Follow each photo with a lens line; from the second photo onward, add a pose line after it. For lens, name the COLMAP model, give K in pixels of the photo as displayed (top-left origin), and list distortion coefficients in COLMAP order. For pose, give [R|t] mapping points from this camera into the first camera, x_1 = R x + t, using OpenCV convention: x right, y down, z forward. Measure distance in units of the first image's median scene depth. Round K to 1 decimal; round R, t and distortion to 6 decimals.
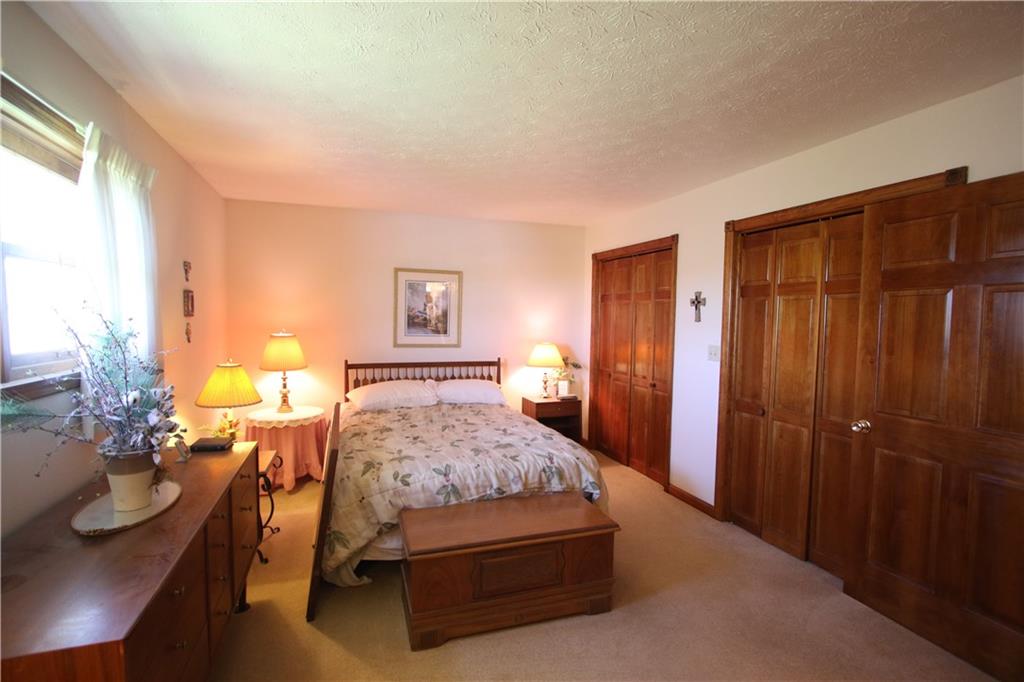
lens RADIAL K [[465.9, 0, 510.0], [0, 465.9, 345.7], [0, 0, 1]] dist [-0.020584, 0.000112]
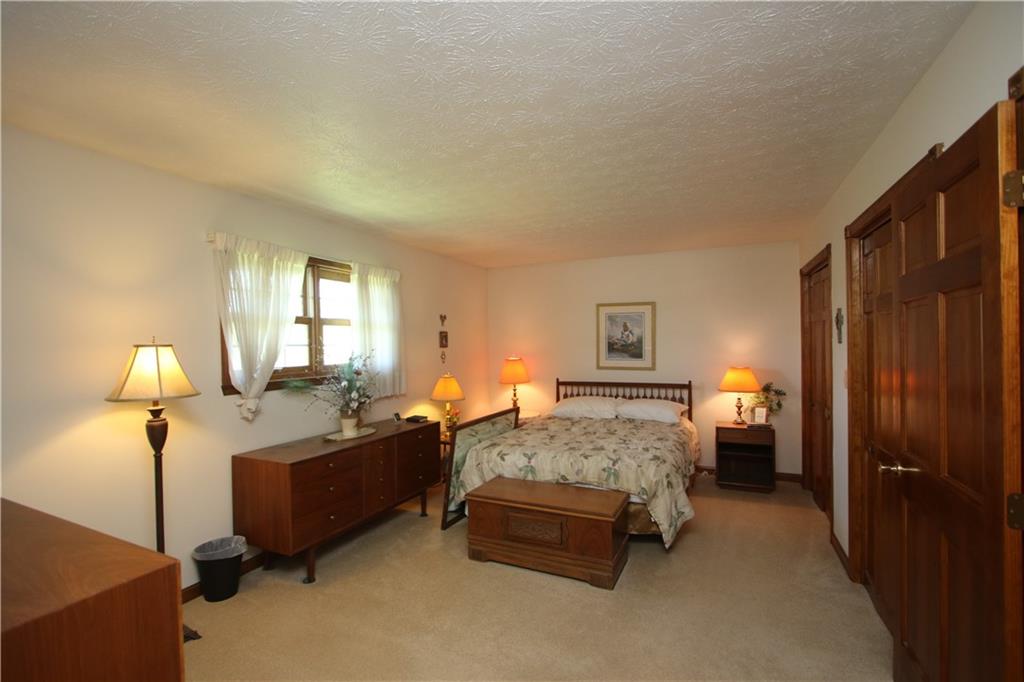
lens RADIAL K [[465.9, 0, 510.0], [0, 465.9, 345.7], [0, 0, 1]] dist [-0.020584, 0.000112]
pose [[0.722295, -0.020395, -0.691284, 0.444332], [-0.018306, 0.998651, -0.048591, 0.005474], [0.691343, 0.047752, 0.720947, -0.033558]]
